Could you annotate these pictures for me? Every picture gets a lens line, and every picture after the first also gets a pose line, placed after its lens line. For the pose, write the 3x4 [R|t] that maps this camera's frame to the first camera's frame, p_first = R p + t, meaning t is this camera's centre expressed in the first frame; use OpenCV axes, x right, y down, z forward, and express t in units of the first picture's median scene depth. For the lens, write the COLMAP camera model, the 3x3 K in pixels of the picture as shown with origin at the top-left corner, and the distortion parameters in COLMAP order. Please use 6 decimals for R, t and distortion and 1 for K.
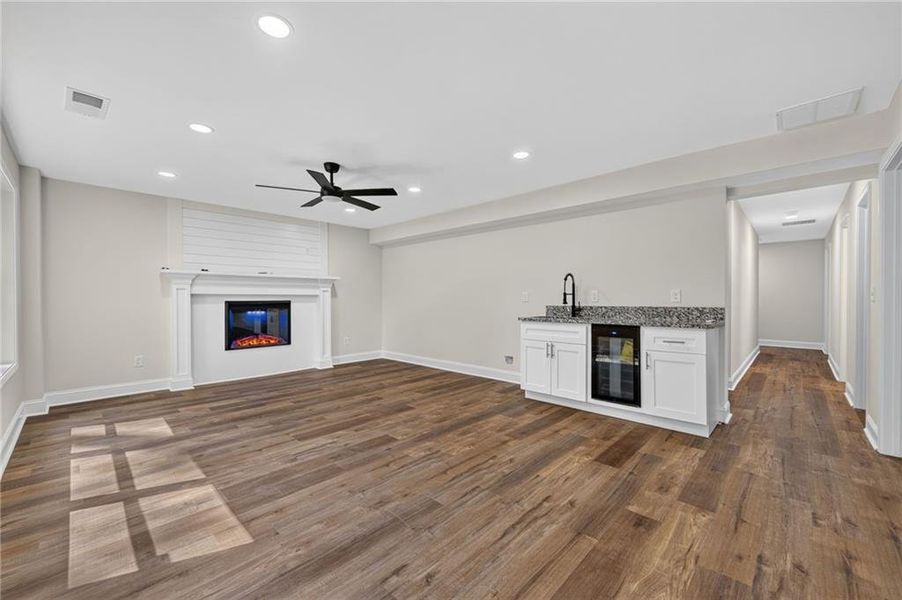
lens RADIAL K [[366.2, 0, 450.4], [0, 366.2, 301.4], [0, 0, 1]] dist [0.000343, 0.000192]
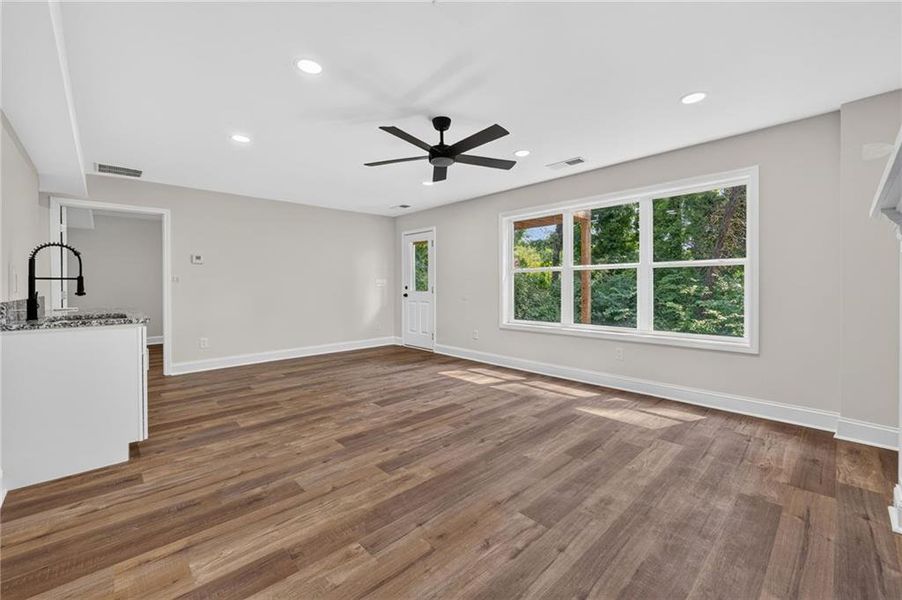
lens RADIAL K [[366.2, 0, 449.9], [0, 366.2, 285.3], [0, 0, 1]] dist [0.000343, 0.000192]
pose [[-0.998716, 0.006290, 0.050267, -0.410665], [0.006700, 0.999946, 0.007998, -0.012069], [-0.050214, 0.008324, -0.998704, 1.966425]]
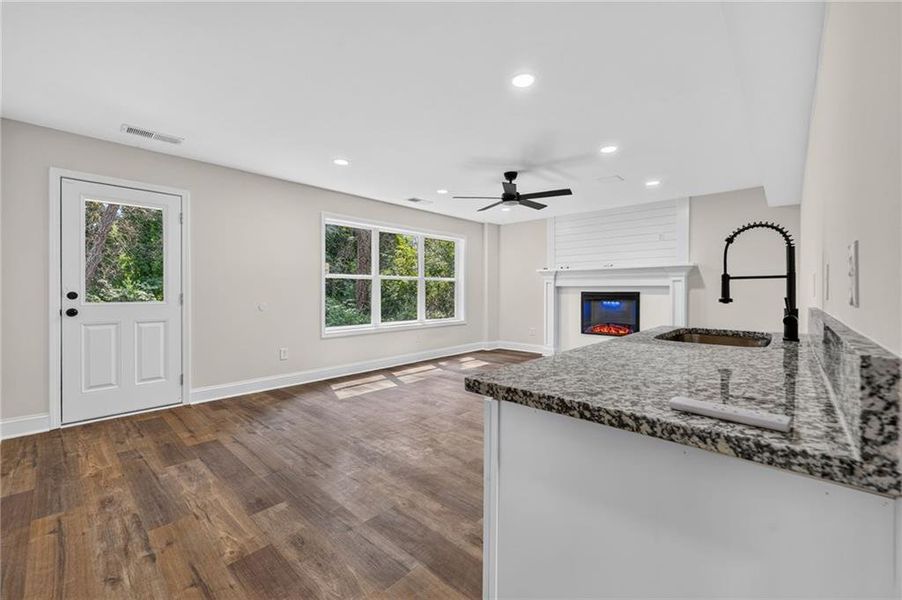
lens RADIAL K [[366.2, 0, 452.5], [0, 366.2, 292.5], [0, 0, 1]] dist [0.000343, 0.000192]
pose [[0.014829, 0.006521, -0.999869, 0.889841], [-0.007157, 0.999954, 0.006416, -0.005629], [0.999864, 0.007061, 0.014875, 0.866575]]
